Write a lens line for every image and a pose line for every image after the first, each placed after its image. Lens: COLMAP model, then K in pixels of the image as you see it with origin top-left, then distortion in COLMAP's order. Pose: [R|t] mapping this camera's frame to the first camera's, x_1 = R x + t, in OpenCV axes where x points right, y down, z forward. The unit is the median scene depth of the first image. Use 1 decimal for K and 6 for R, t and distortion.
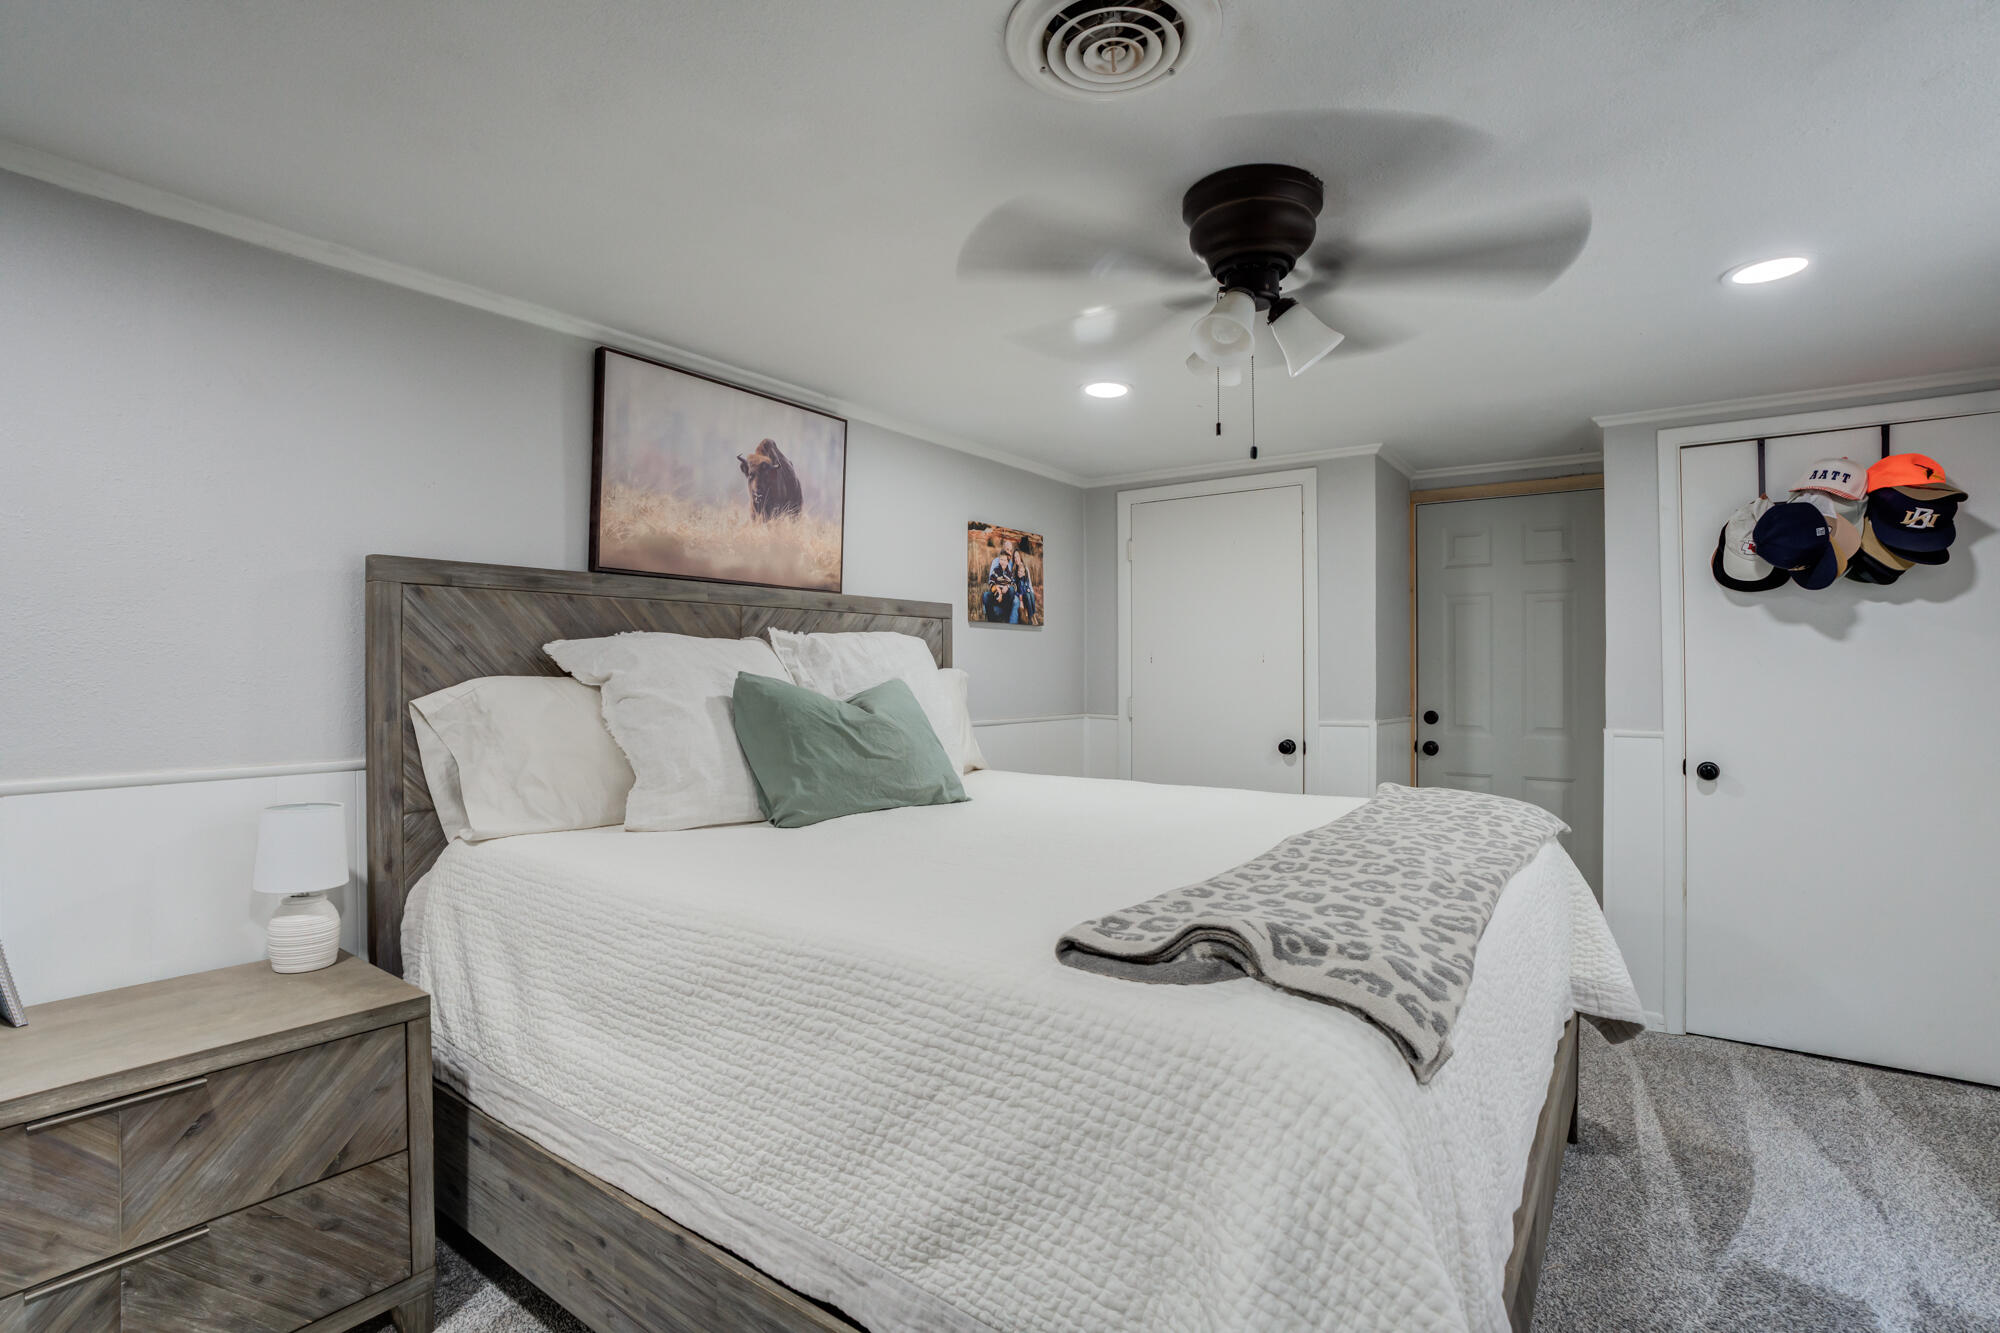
lens RADIAL K [[938.0, 0, 993.8], [0, 938.0, 671.6], [0, 0, 1]] dist [-0.043230, 0.005440]
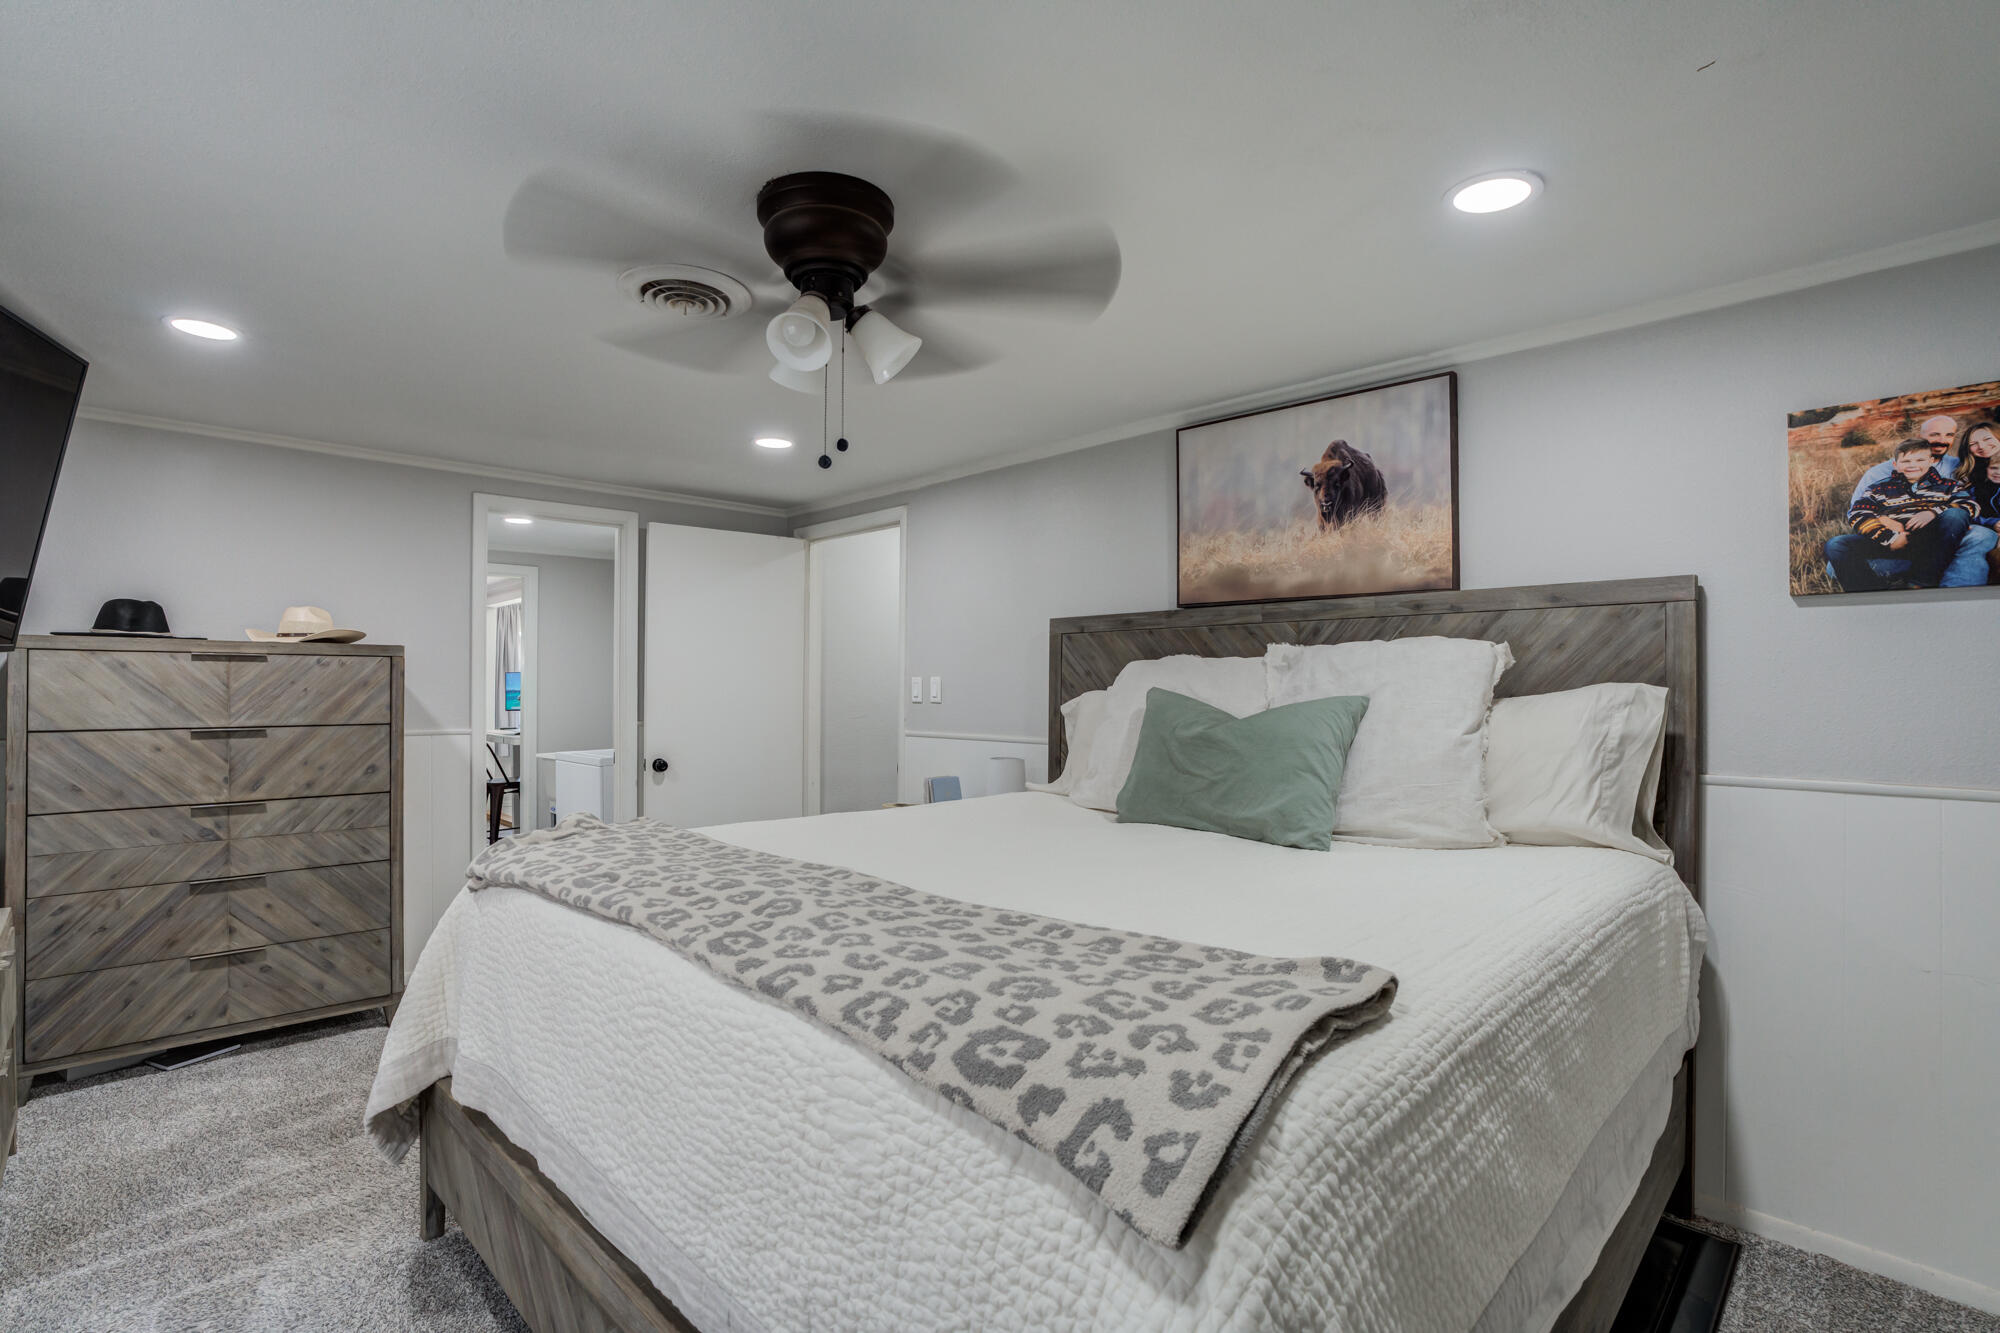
lens RADIAL K [[938.0, 0, 996.5], [0, 938.0, 677.5], [0, 0, 1]] dist [-0.043230, 0.005440]
pose [[-0.154778, -0.016625, -0.987809, 0.729161], [-0.008062, 0.999846, -0.015565, 0.006751], [0.987916, 0.005554, -0.154888, 0.803792]]
